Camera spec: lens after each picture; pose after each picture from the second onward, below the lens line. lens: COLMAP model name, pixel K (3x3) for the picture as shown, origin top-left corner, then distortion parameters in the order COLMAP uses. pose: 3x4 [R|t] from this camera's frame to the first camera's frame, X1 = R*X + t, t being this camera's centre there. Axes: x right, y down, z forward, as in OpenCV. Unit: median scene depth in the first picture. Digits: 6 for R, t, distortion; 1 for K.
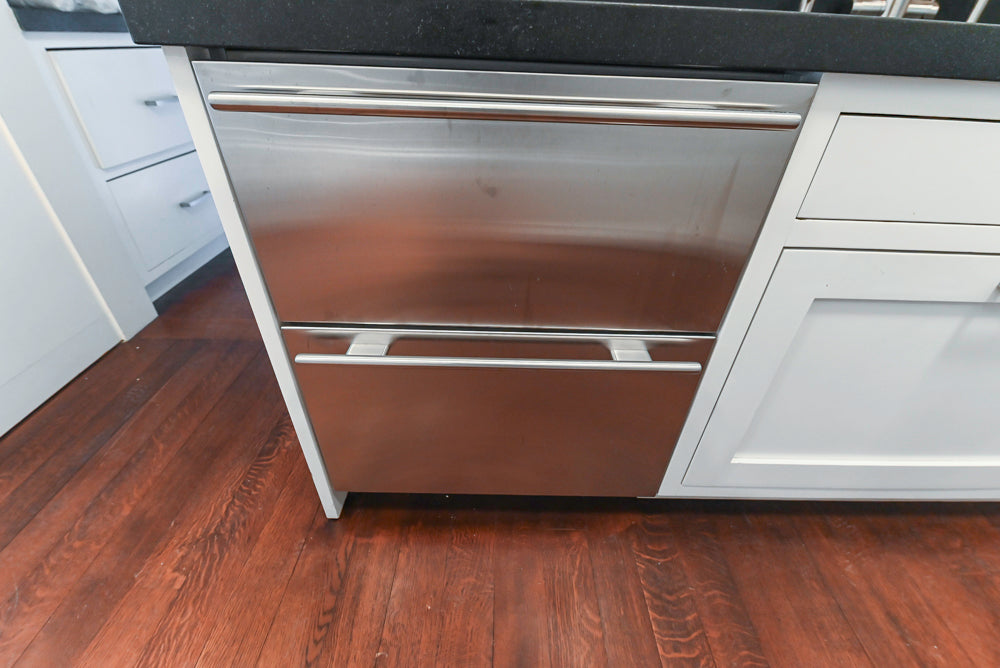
lens RADIAL K [[413.9, 0, 507.5], [0, 413.9, 324.3], [0, 0, 1]] dist [0.001747, -0.005833]
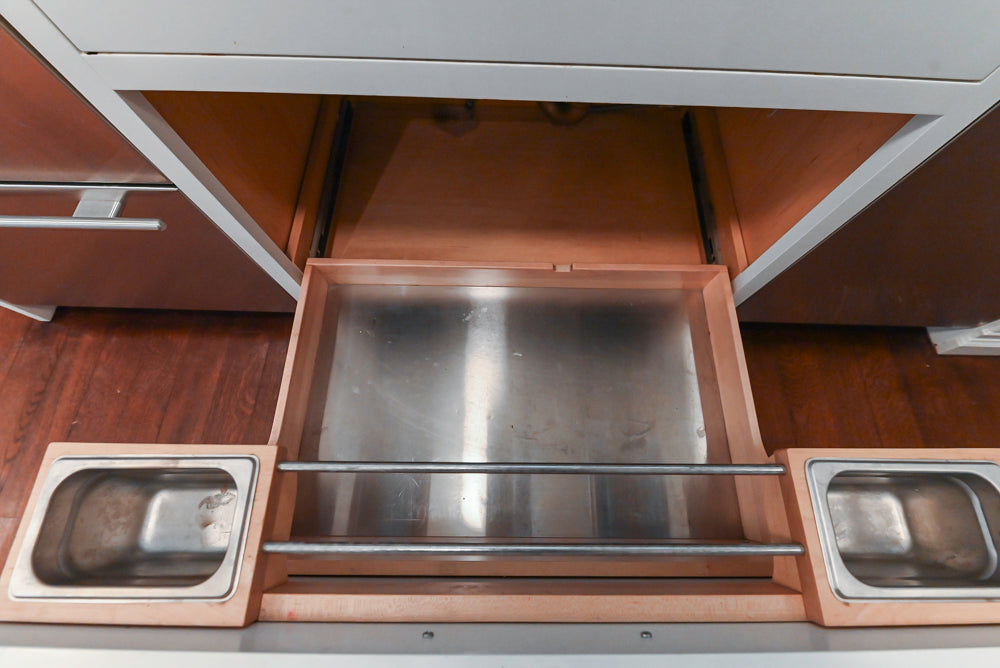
lens RADIAL K [[413.9, 0, 503.2], [0, 413.9, 323.3], [0, 0, 1]] dist [0.001747, -0.005833]
pose [[0.999625, 0.017315, -0.021233, 0.944929], [-0.002375, 0.826832, 0.562444, -0.177033], [0.027295, -0.562182, 0.826563, 0.117122]]
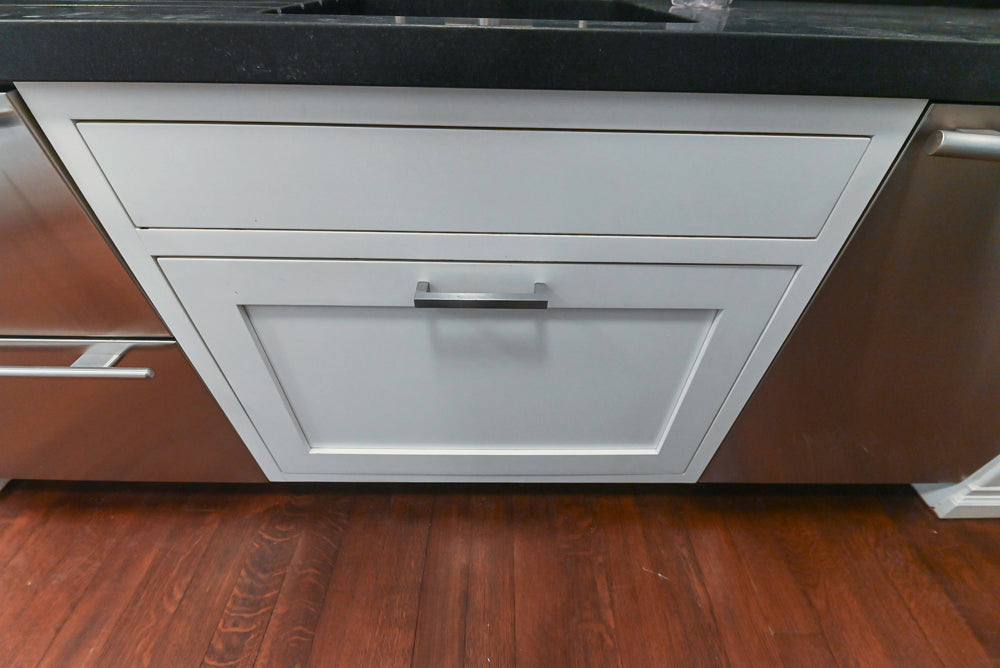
lens RADIAL K [[413.9, 0, 502.8], [0, 413.9, 324.2], [0, 0, 1]] dist [0.001747, -0.005833]
pose [[0.999938, -0.009620, -0.005583, 1.009098], [0.010175, 0.993893, 0.109880, -0.086871], [0.004492, -0.109930, 0.993929, 0.024635]]
